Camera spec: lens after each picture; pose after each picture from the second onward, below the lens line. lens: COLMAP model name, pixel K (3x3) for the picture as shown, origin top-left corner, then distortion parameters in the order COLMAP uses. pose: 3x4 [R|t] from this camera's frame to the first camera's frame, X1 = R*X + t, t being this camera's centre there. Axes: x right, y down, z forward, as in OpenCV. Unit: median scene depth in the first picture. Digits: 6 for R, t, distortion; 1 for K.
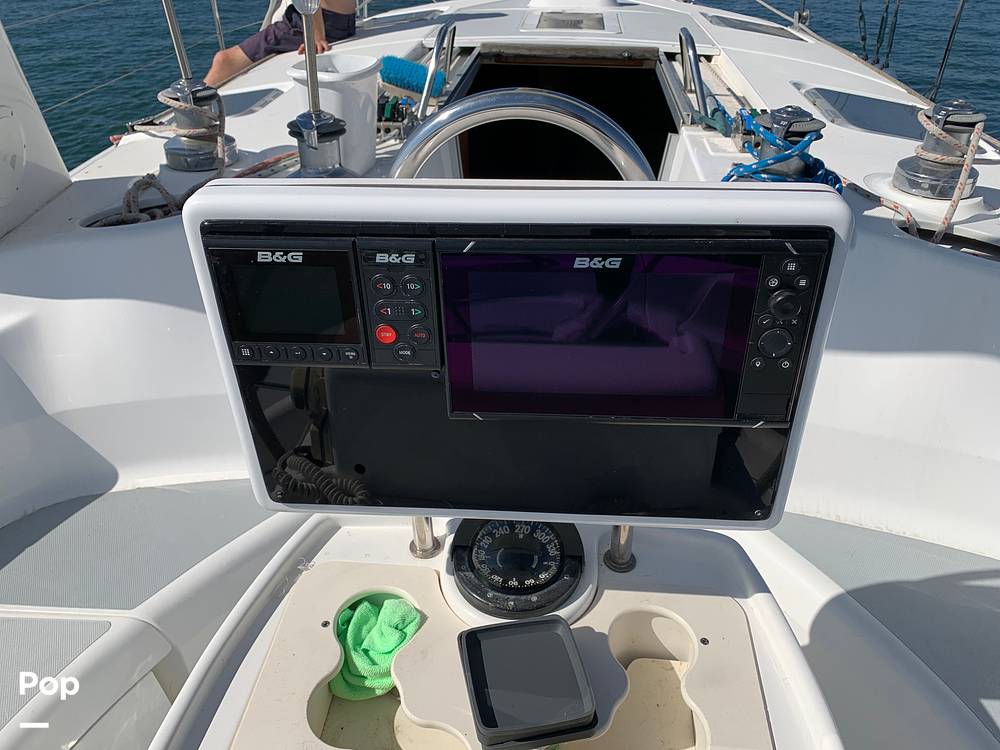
lens RADIAL K [[773.2, 0, 503.1], [0, 773.2, 375.3], [0, 0, 1]] dist [0.058487, -0.076496]
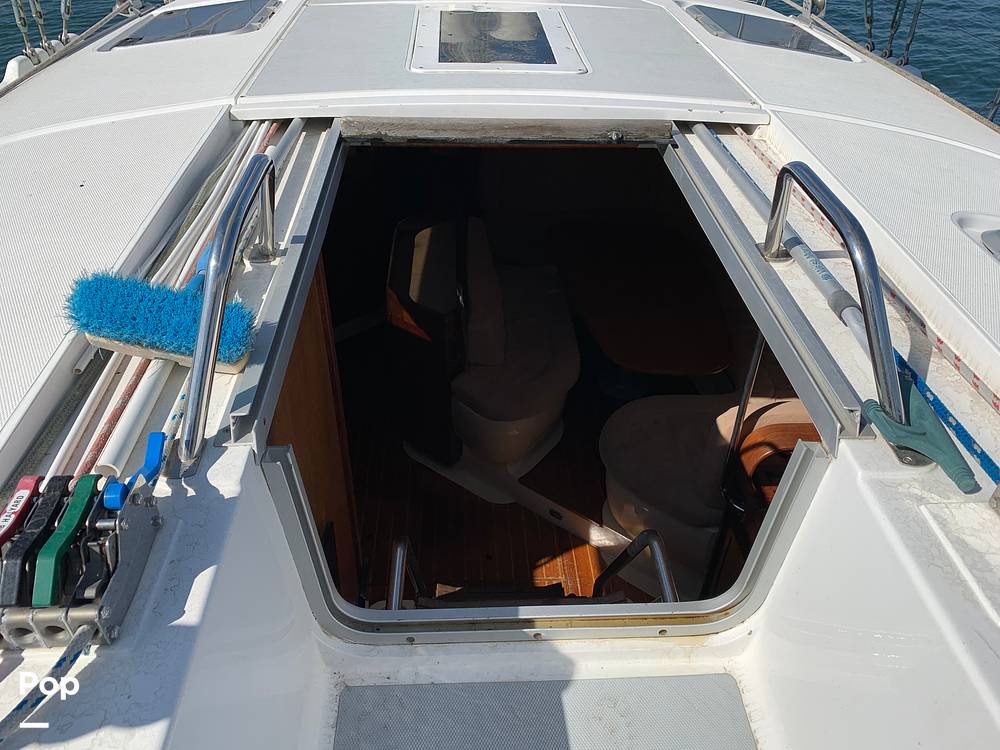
lens RADIAL K [[773.2, 0, 497.3], [0, 773.2, 375.0], [0, 0, 1]] dist [0.058487, -0.076496]
pose [[0.990589, -0.067731, 0.118941, 0.000676], [0.056731, 0.993997, 0.093550, -0.290449], [-0.124563, -0.085922, 0.988484, 0.441818]]
